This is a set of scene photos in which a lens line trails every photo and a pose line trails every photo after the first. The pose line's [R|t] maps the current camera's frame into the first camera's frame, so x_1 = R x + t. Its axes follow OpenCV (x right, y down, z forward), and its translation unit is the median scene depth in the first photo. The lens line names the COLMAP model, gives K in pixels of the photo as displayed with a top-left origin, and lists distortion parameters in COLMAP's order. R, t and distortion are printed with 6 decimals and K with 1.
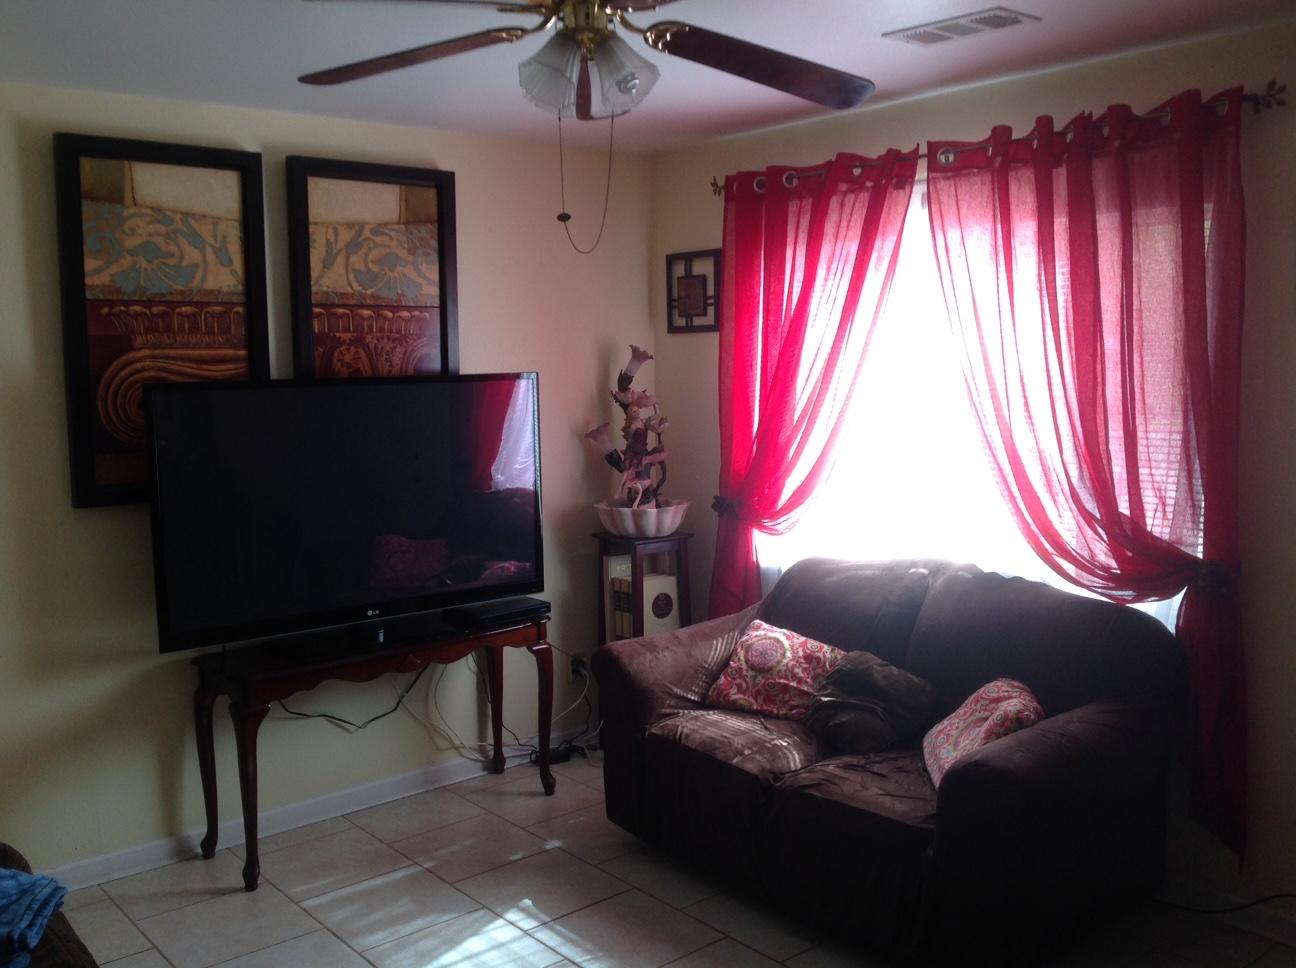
lens RADIAL K [[1214.5, 0, 642.5], [0, 1214.5, 484.2], [0, 0, 1]] dist [0.122990, -0.242351]
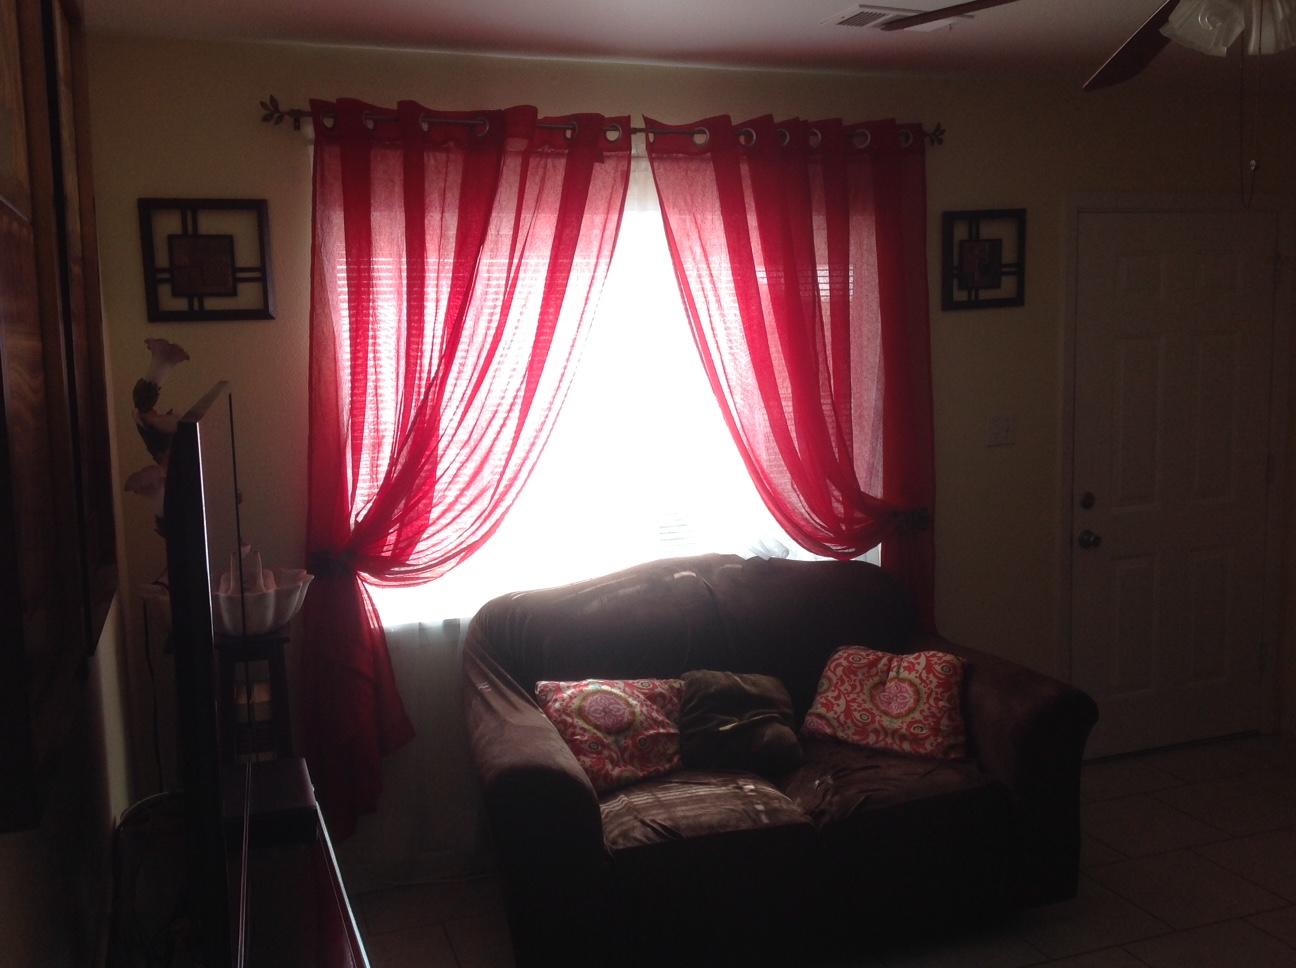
lens RADIAL K [[1214.5, 0, 642.5], [0, 1214.5, 484.2], [0, 0, 1]] dist [0.122990, -0.242351]
pose [[0.342903, -0.106799, 0.933280, -0.656888], [0.124637, 0.989905, 0.067486, -0.065477], [-0.931066, 0.093180, 0.352752, 0.696759]]
